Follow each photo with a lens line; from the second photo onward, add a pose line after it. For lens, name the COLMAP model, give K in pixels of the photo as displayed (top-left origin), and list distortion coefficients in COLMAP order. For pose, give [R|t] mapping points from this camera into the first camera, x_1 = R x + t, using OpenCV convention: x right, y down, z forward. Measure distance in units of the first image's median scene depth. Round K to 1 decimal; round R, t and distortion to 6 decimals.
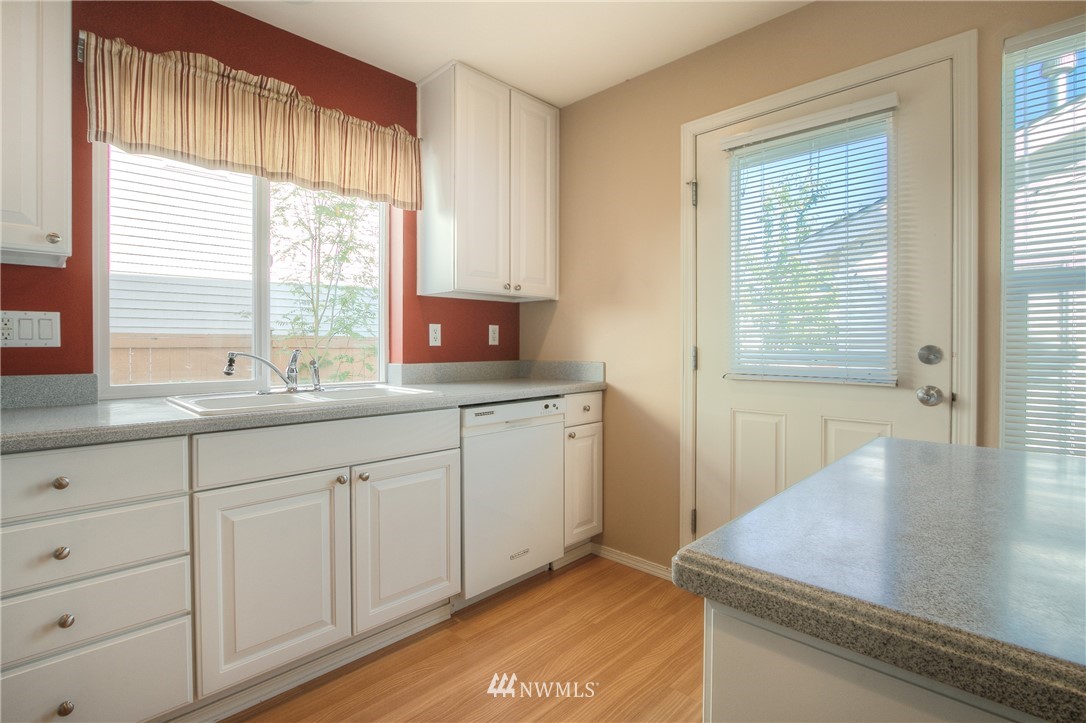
lens RADIAL K [[511.6, 0, 535.9], [0, 511.6, 357.2], [0, 0, 1]] dist [-0.017024, 0.004085]
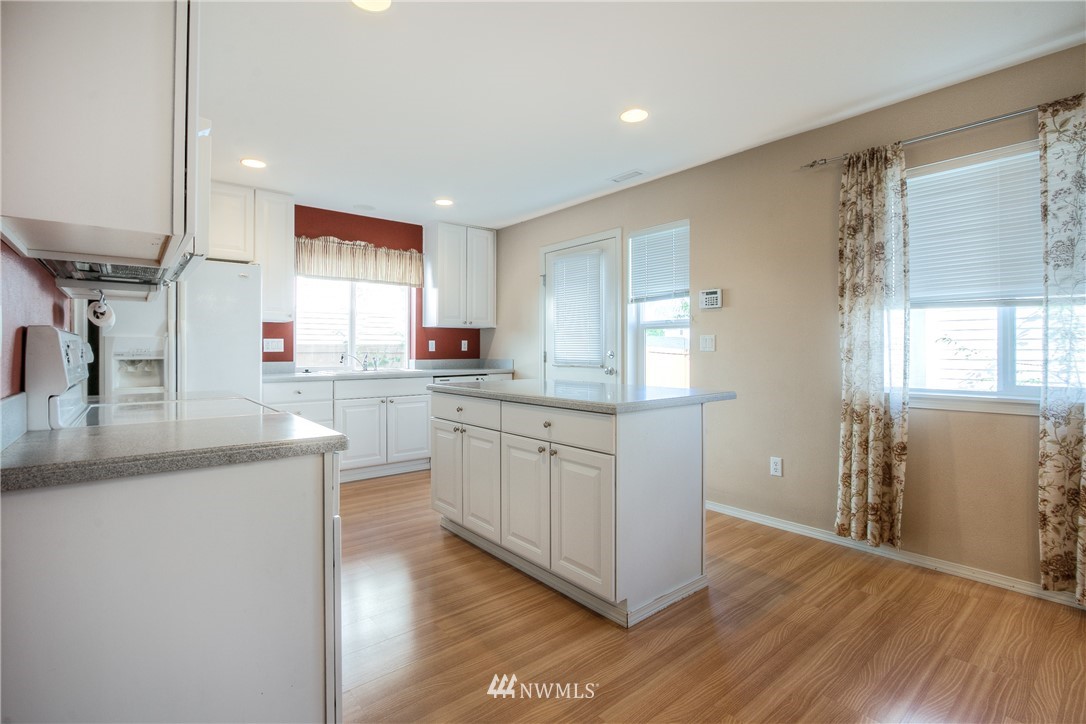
lens RADIAL K [[511.6, 0, 543.8], [0, 511.6, 359.5], [0, 0, 1]] dist [-0.017024, 0.004085]
pose [[0.994605, 0.001434, -0.103726, 0.517414], [-0.002203, 0.999971, -0.007299, 0.028154], [0.103713, 0.007488, 0.994579, -1.112771]]
